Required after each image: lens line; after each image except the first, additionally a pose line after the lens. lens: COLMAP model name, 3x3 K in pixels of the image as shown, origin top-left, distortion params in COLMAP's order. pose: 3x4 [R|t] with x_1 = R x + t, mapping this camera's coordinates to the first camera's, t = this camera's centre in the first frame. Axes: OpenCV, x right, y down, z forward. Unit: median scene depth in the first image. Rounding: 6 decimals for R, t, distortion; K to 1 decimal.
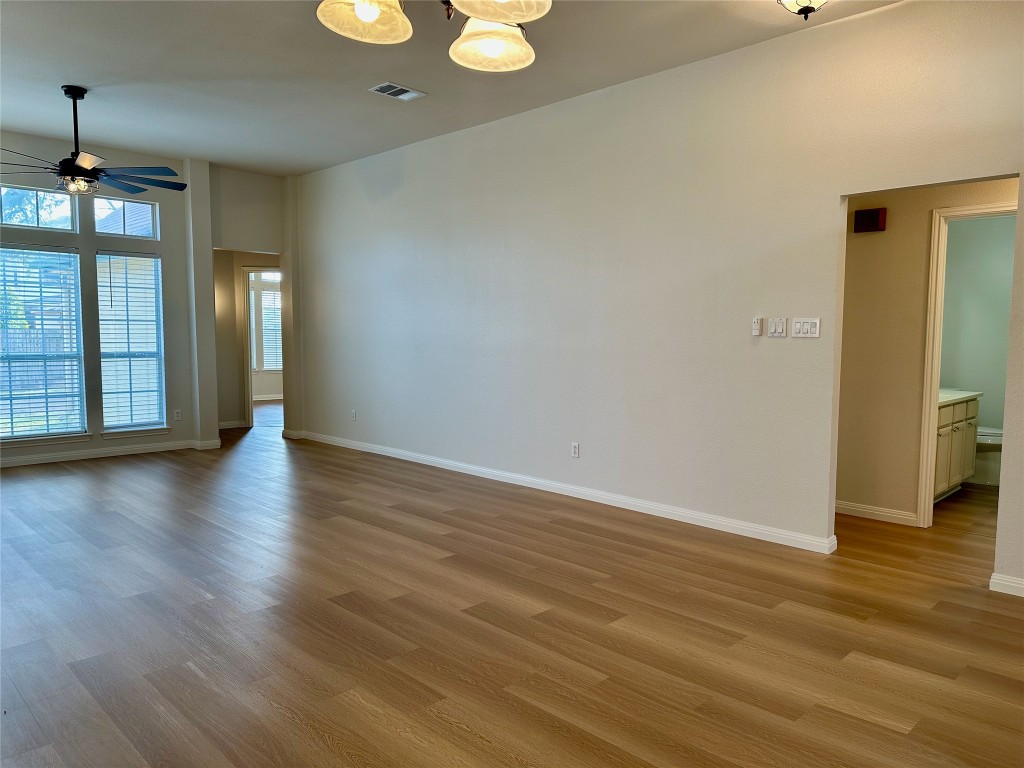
lens RADIAL K [[721.0, 0, 528.8], [0, 721.0, 387.0], [0, 0, 1]] dist [0.060749, -0.074415]
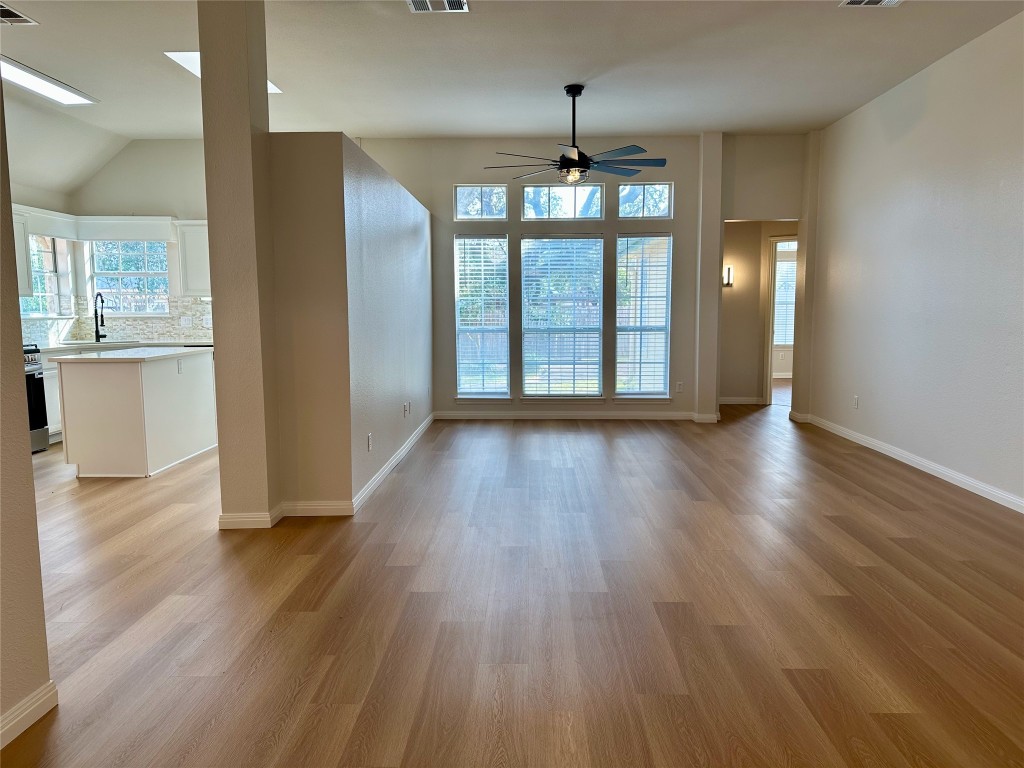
lens RADIAL K [[721.0, 0, 511.4], [0, 721.0, 391.7], [0, 0, 1]] dist [0.060749, -0.074415]
pose [[0.682085, 0.076289, -0.727283, 0.114533], [-0.046495, 0.997055, 0.060981, -0.007326], [0.729794, -0.007779, 0.683623, 0.126515]]
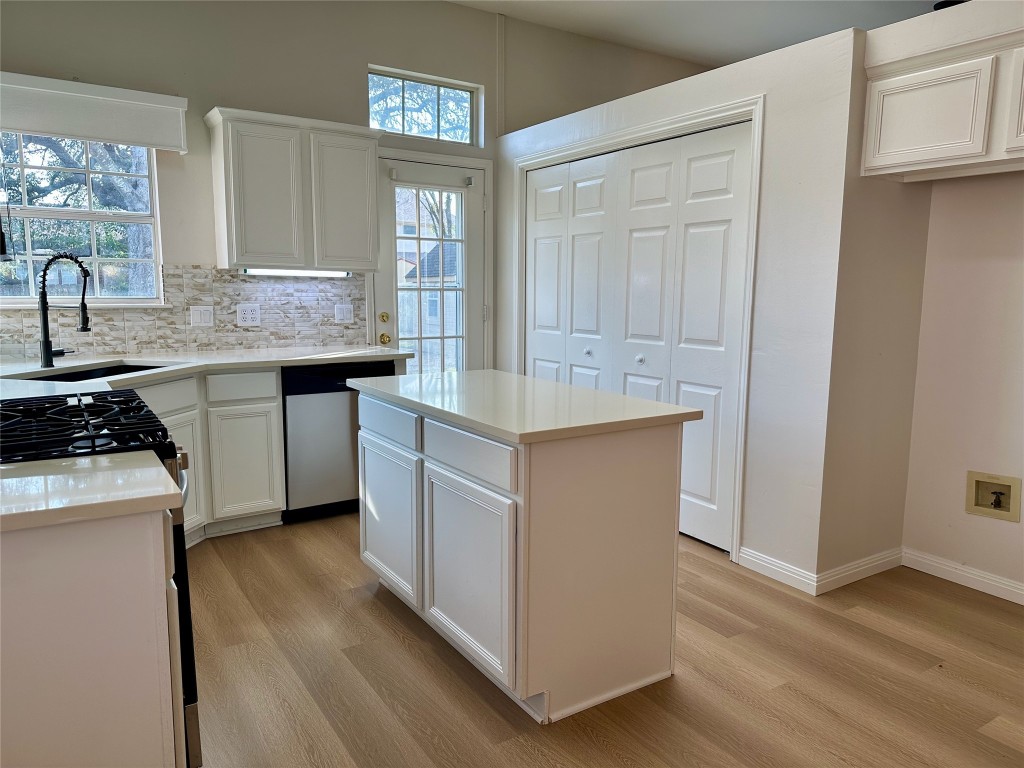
lens RADIAL K [[721.0, 0, 520.7], [0, 721.0, 392.7], [0, 0, 1]] dist [0.060749, -0.074415]
pose [[0.977492, 0.032761, -0.208414, -0.699219], [-0.018206, 0.997283, 0.071375, -0.008979], [0.210186, -0.065974, 0.975433, 0.026083]]
